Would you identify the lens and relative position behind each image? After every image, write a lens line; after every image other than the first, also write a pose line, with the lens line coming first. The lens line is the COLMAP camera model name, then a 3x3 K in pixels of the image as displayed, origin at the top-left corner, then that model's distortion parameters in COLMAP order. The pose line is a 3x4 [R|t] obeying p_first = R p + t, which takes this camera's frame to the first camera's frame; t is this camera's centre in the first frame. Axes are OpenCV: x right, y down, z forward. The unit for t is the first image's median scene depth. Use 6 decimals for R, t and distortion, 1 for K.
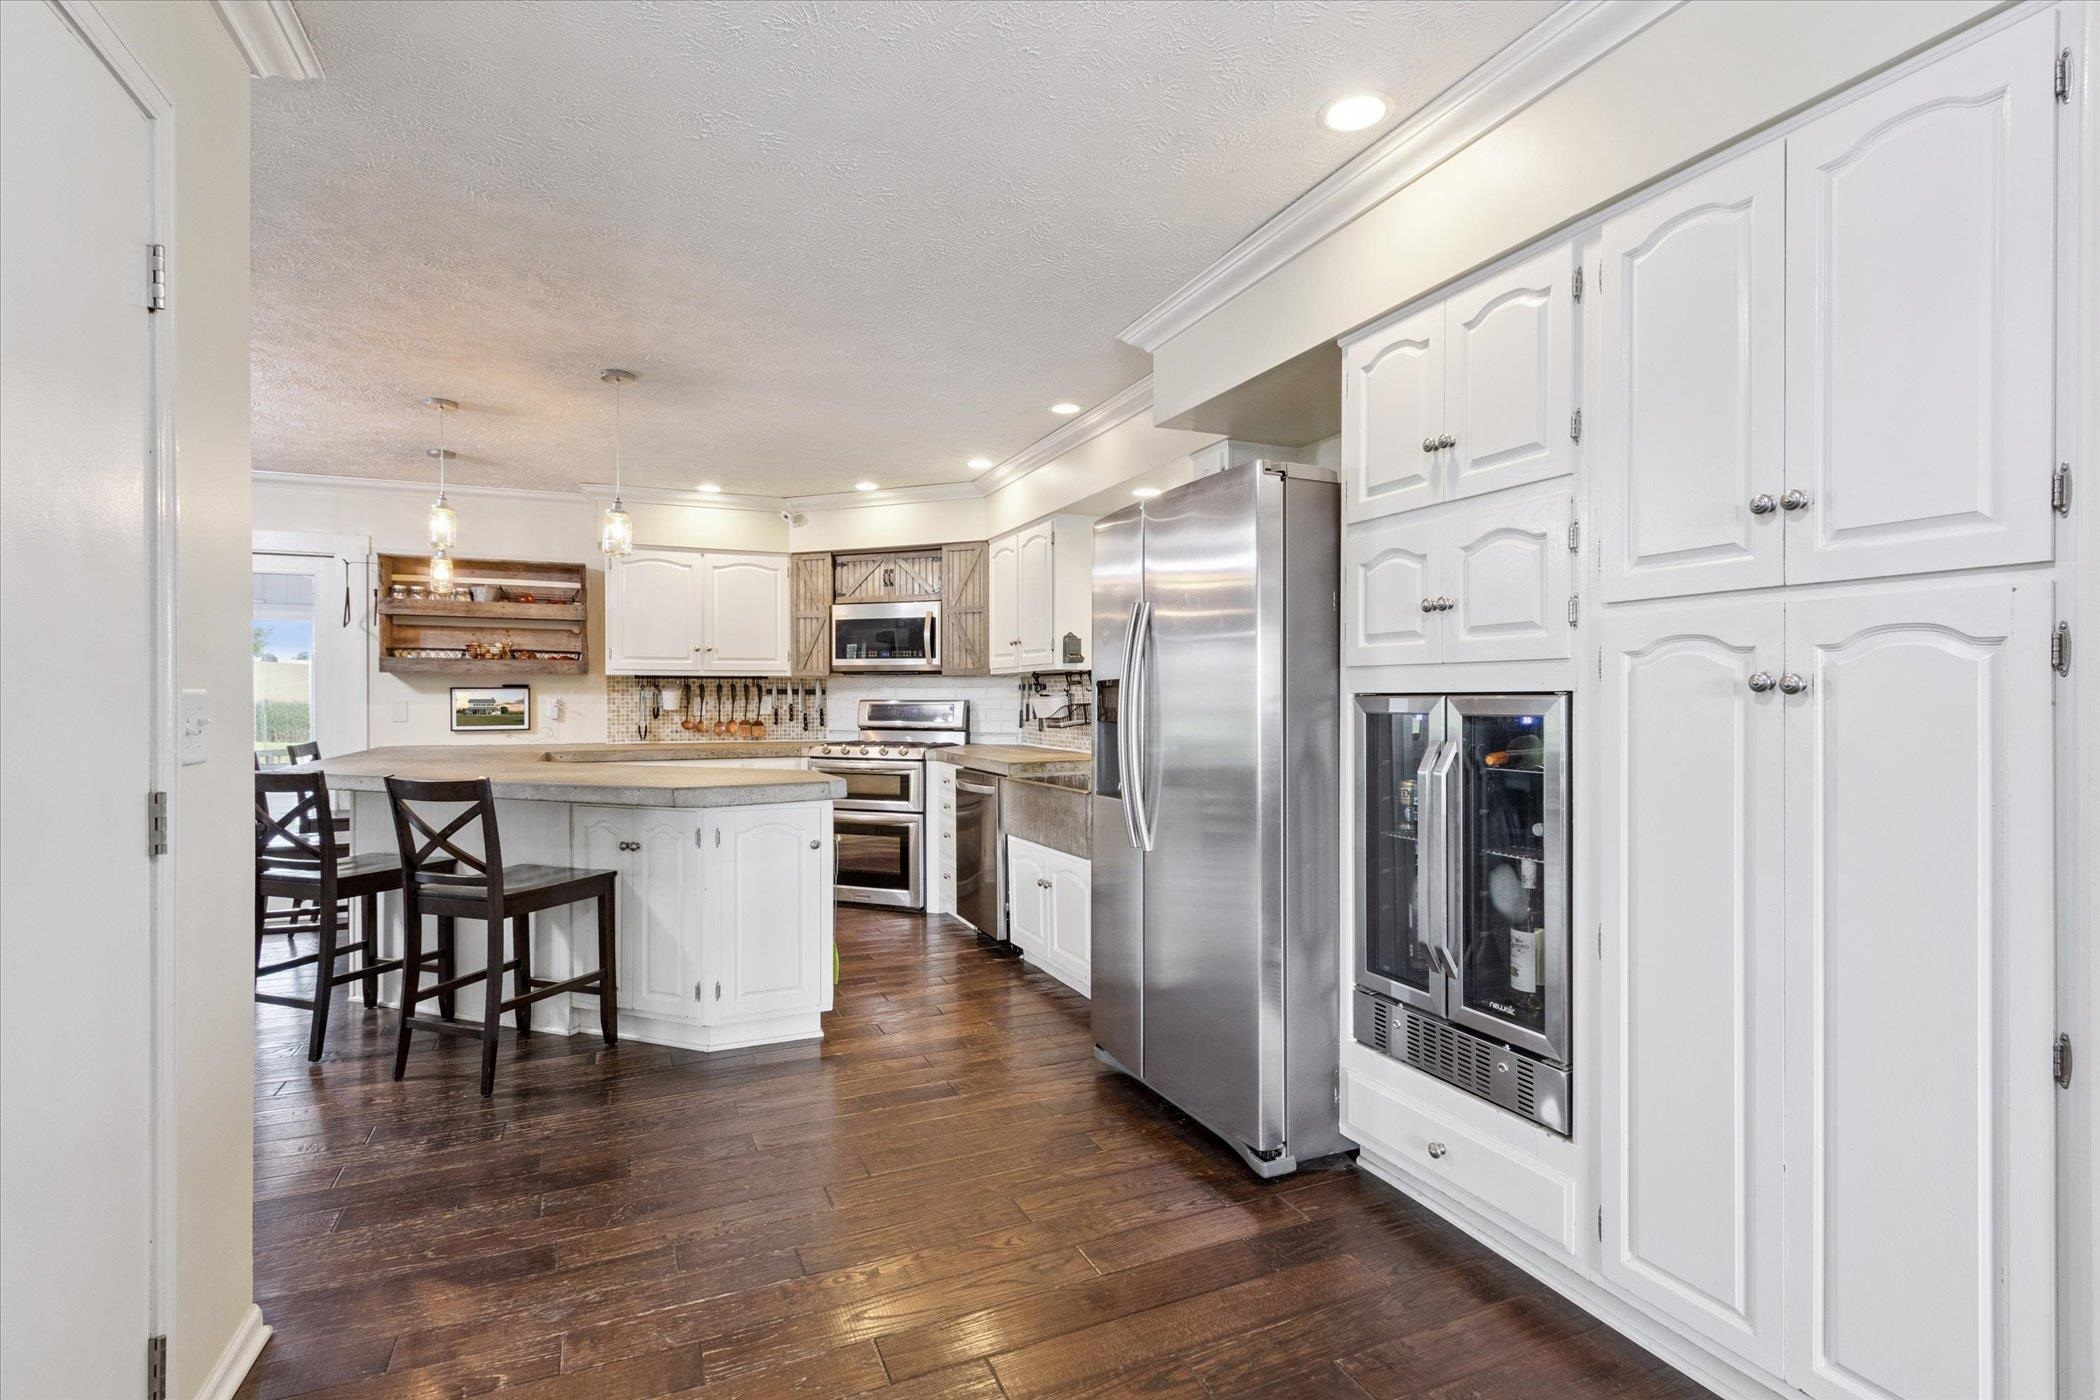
lens RADIAL K [[989.1, 0, 1063.4], [0, 989.1, 696.8], [0, 0, 1]] dist [0.001784, -0.000921]
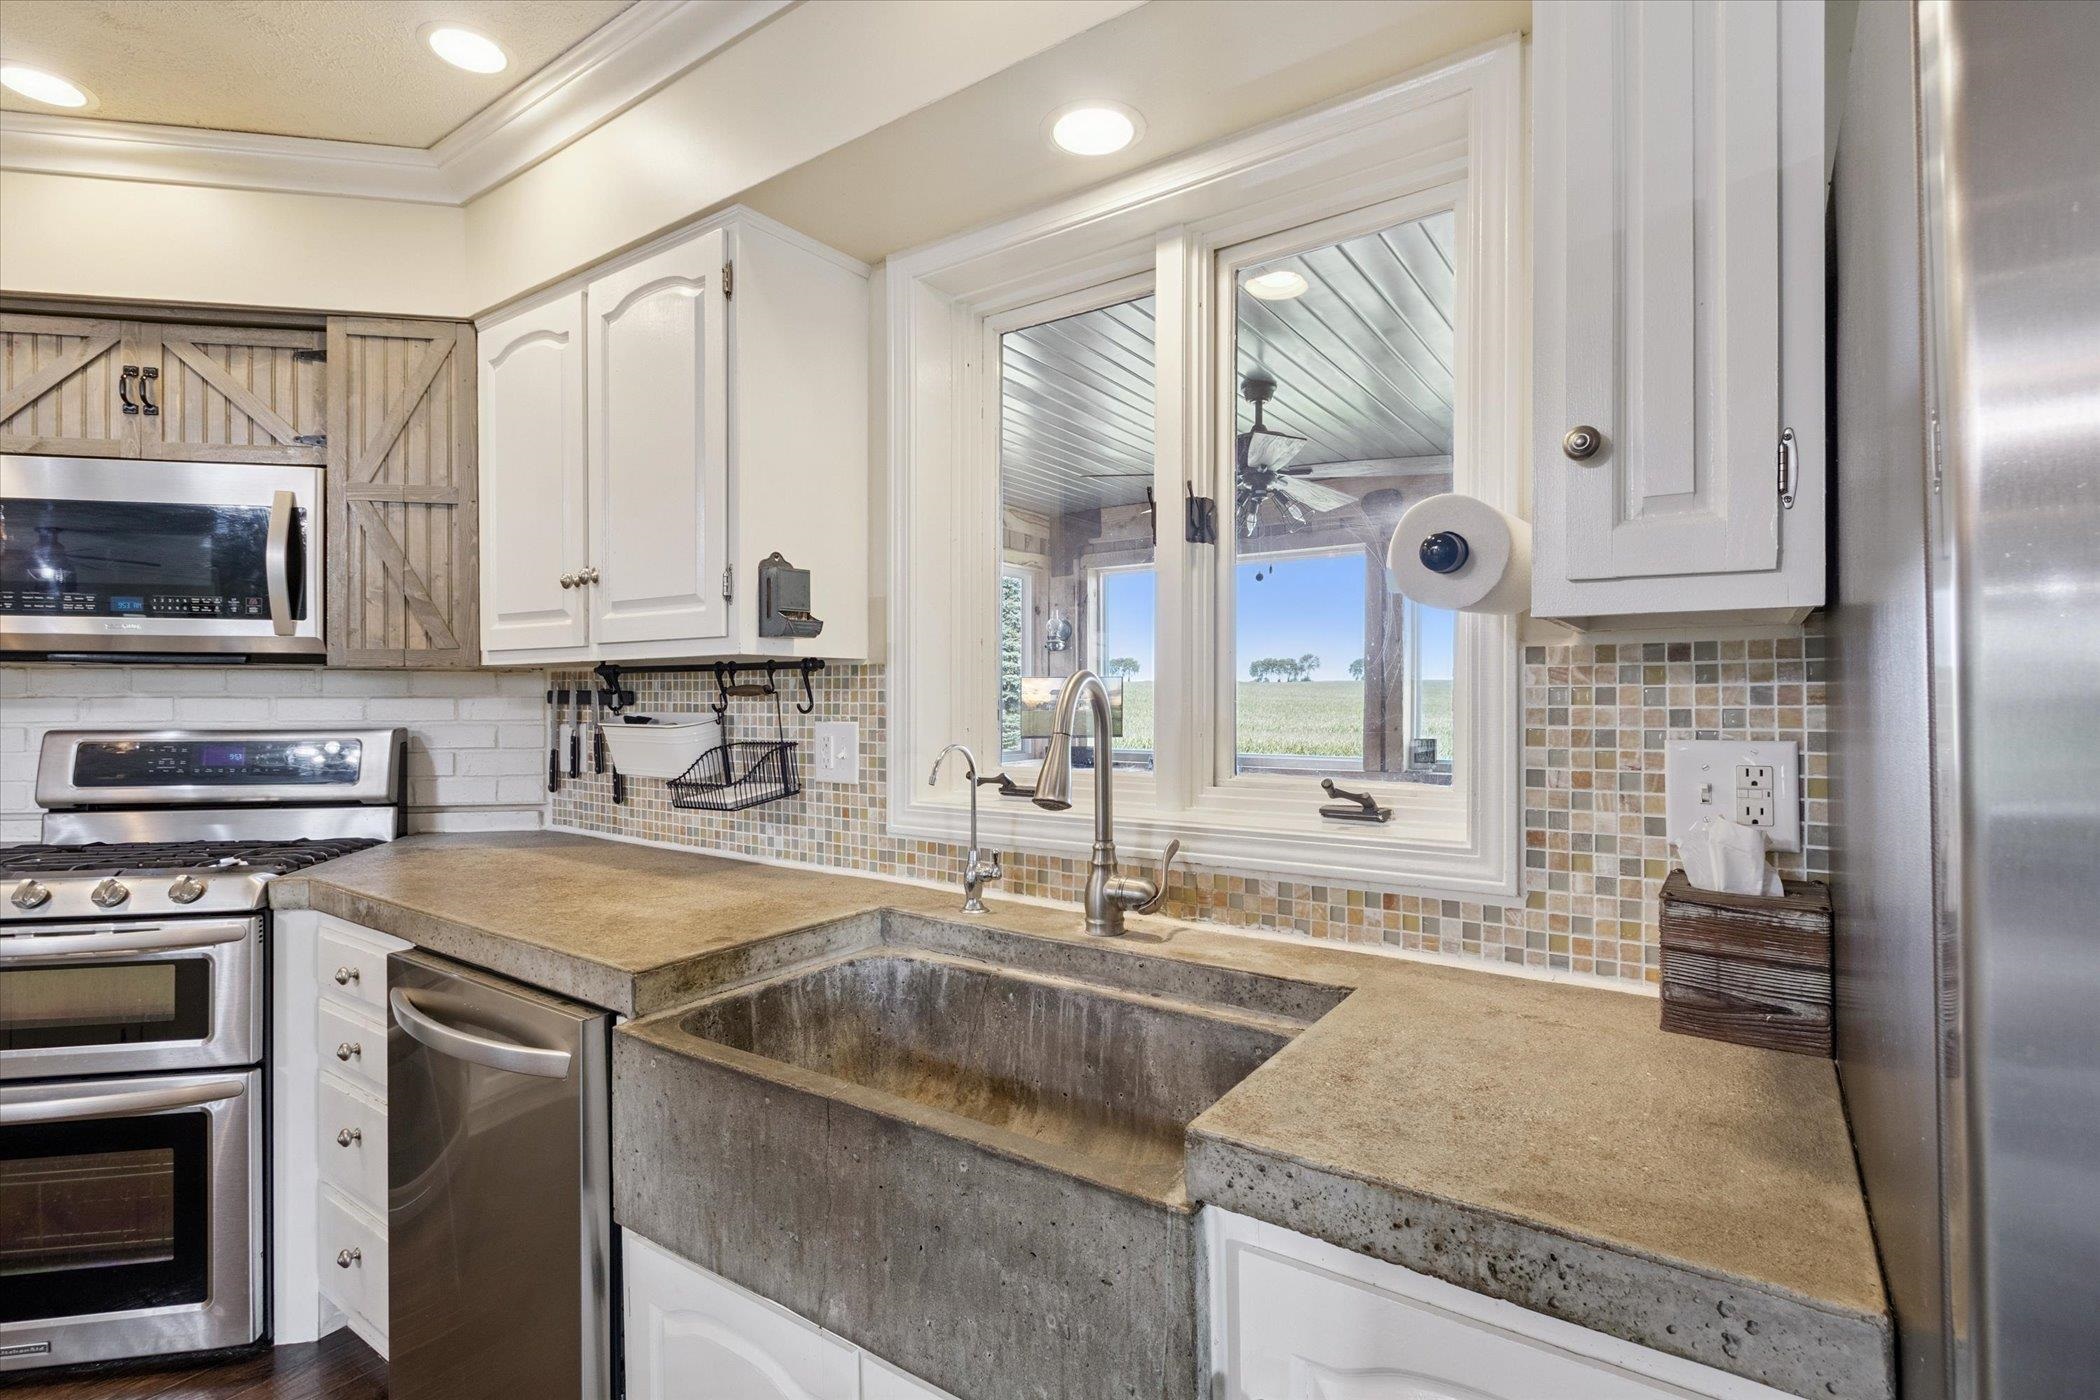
lens RADIAL K [[989.1, 0, 1063.4], [0, 989.1, 696.8], [0, 0, 1]] dist [0.001784, -0.000921]
pose [[0.862447, -0.000354, 0.506147, -0.072119], [-0.000095, 1.000000, 0.000862, -0.010761], [-0.506147, -0.000791, 0.862447, 0.537358]]
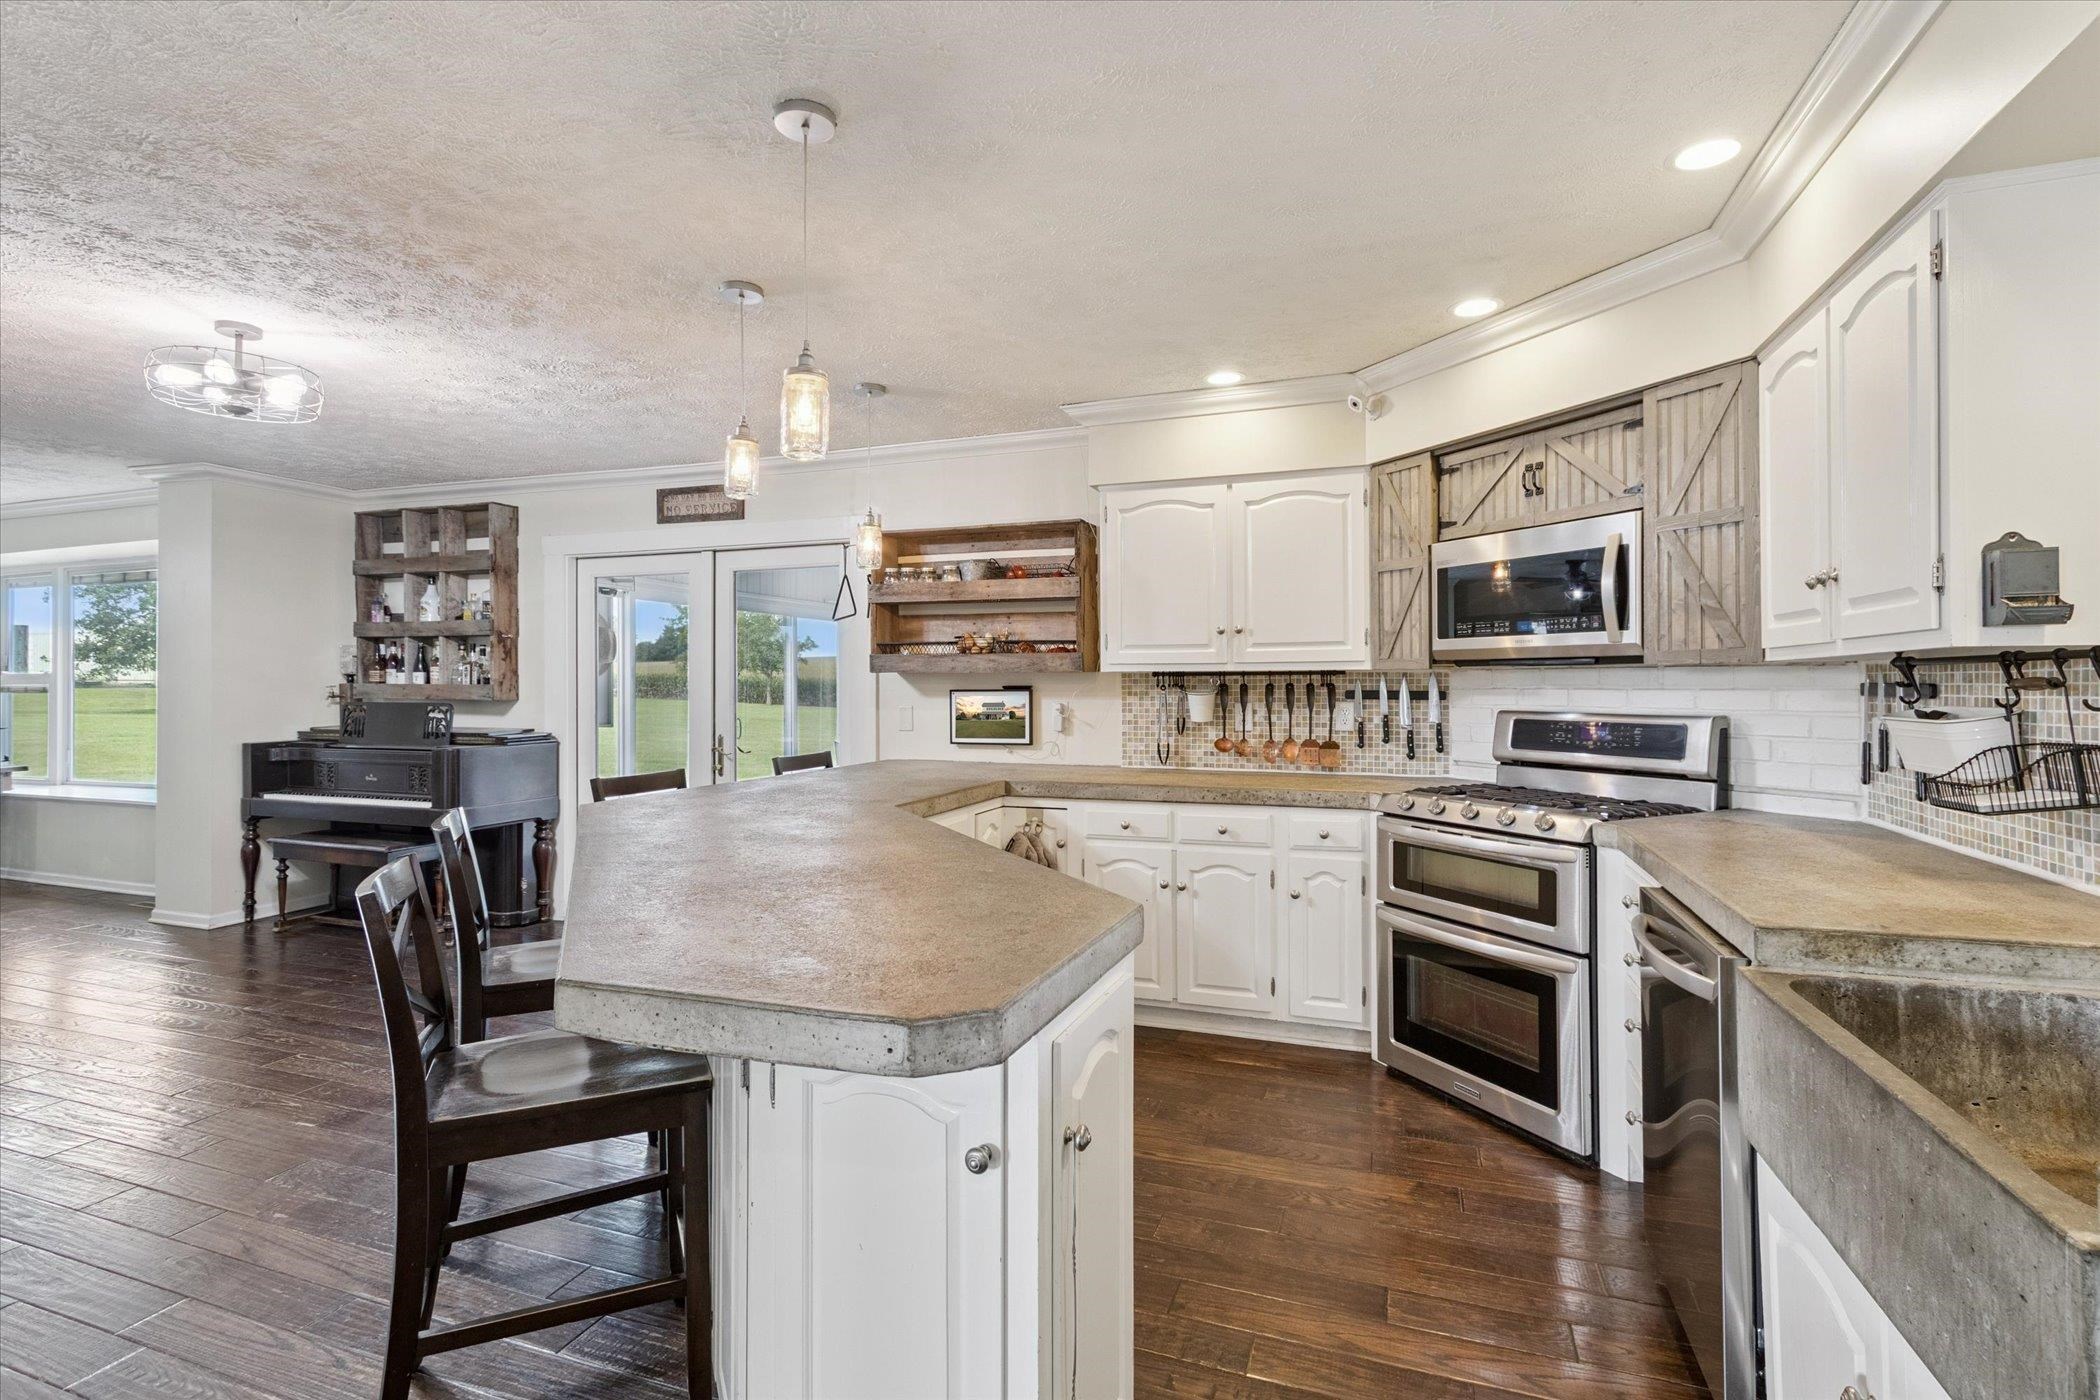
lens RADIAL K [[995.0, 0, 1041.7], [0, 995.0, 679.1], [0, 0, 1]] dist [0.002268, -0.000705]
pose [[0.706570, -0.004885, -0.707627, 0.011028], [0.001079, 0.999982, -0.005825, -0.012667], [0.707643, 0.003352, 0.706563, 0.456744]]
